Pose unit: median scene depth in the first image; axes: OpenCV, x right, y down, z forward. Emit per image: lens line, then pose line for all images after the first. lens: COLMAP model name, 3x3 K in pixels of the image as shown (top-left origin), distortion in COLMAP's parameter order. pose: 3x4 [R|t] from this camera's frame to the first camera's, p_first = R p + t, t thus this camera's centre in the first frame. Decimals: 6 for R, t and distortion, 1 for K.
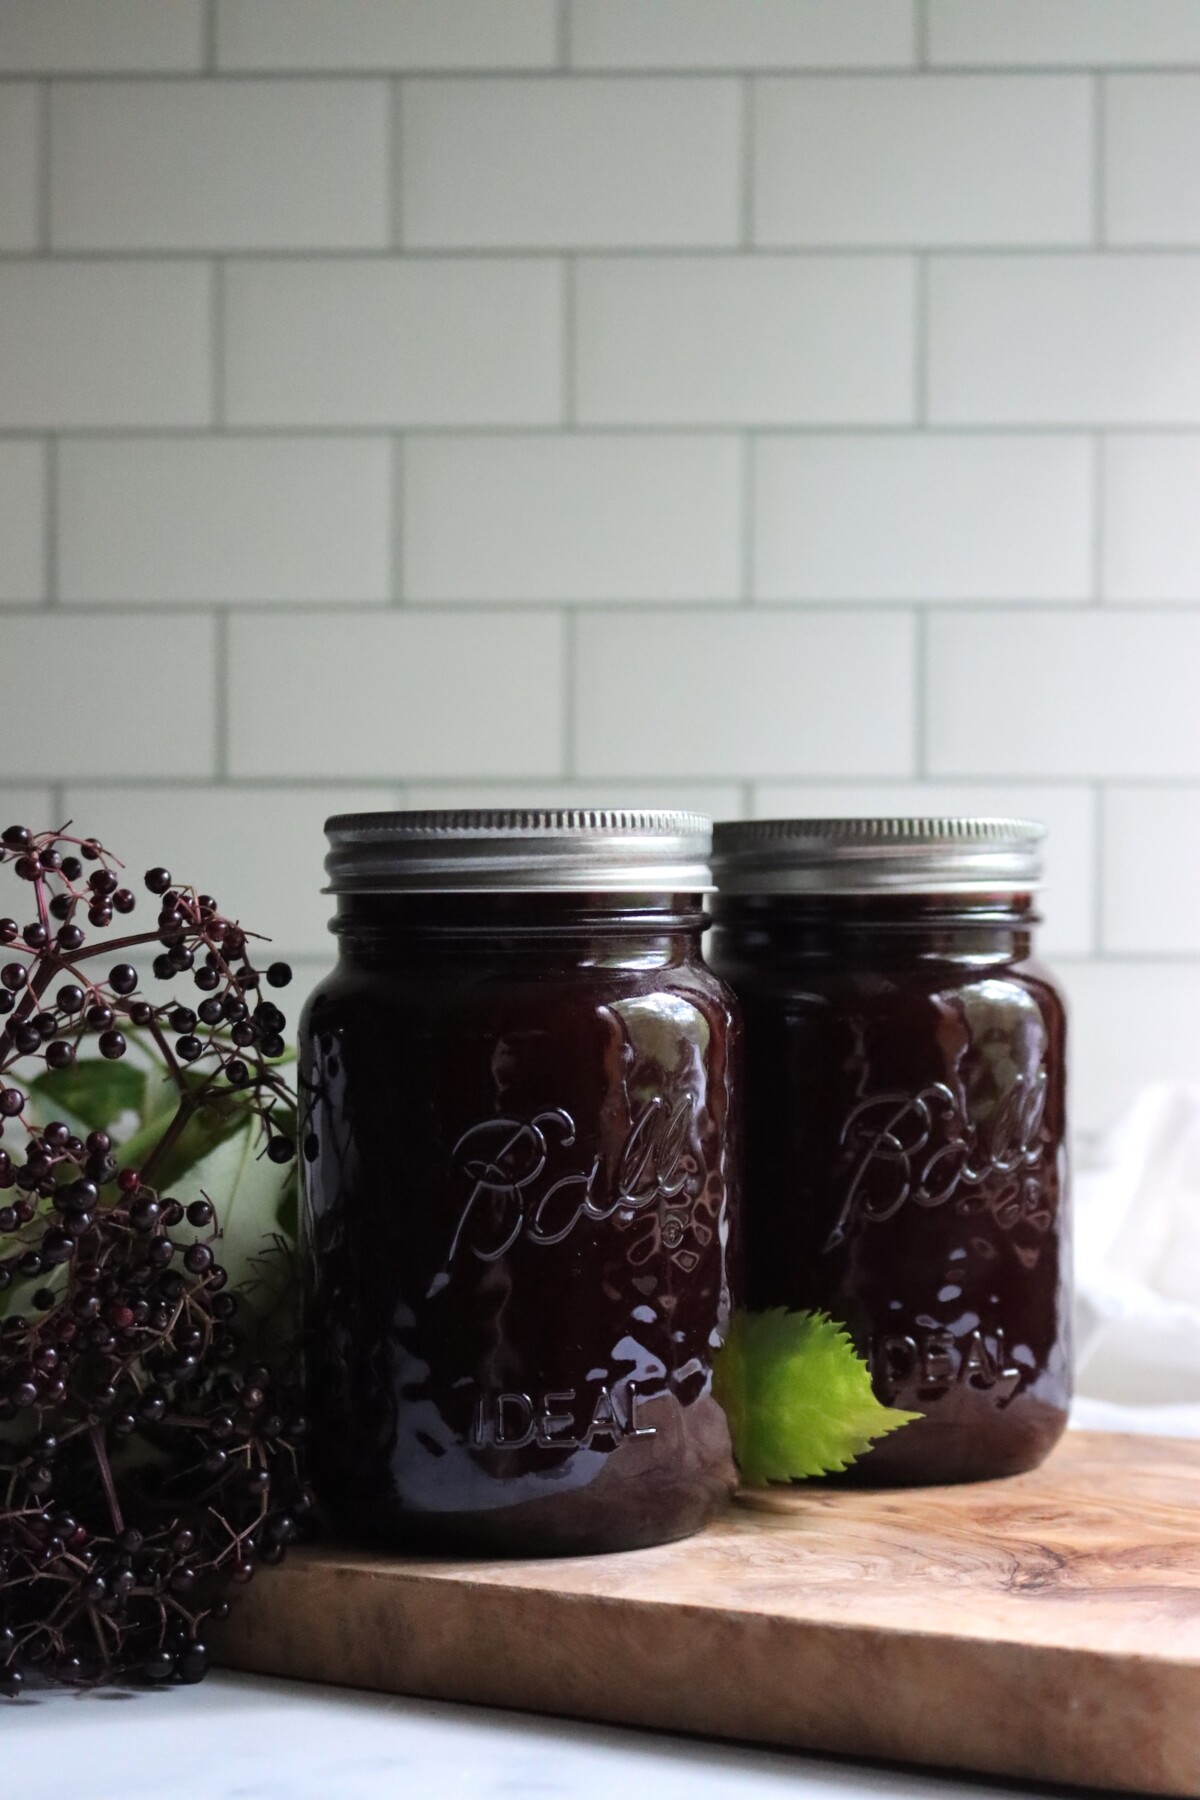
lens RADIAL K [[3138.9, 0, 636.5], [0, 3138.9, 876.7], [0, 0, 1]] dist [-0.005940, 0.000000]
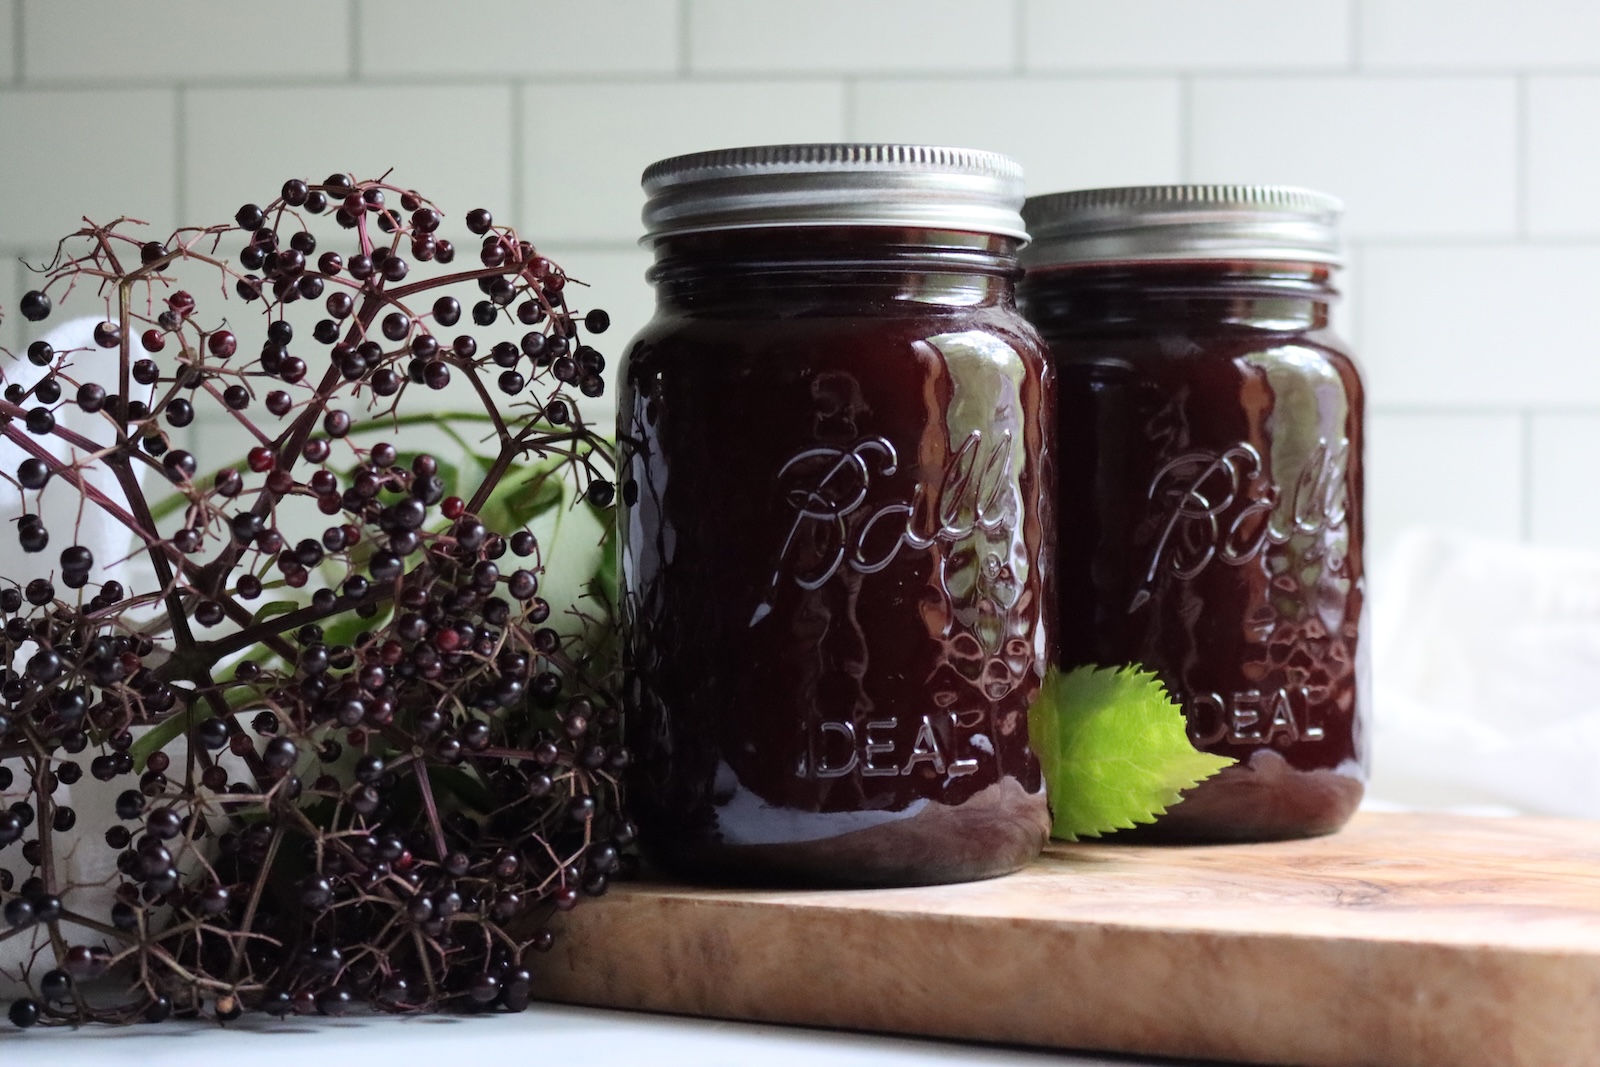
lens RADIAL K [[2795.1, 0, 802.3], [0, 2795.1, 534.6], [0, 0, 1]] dist [-0.014594, 0.000000]
pose [[0.999901, -0.002378, -0.013846, -0.037021], [0.002304, 0.999983, -0.005330, 0.108468], [0.013858, 0.005297, 0.999890, 0.105500]]
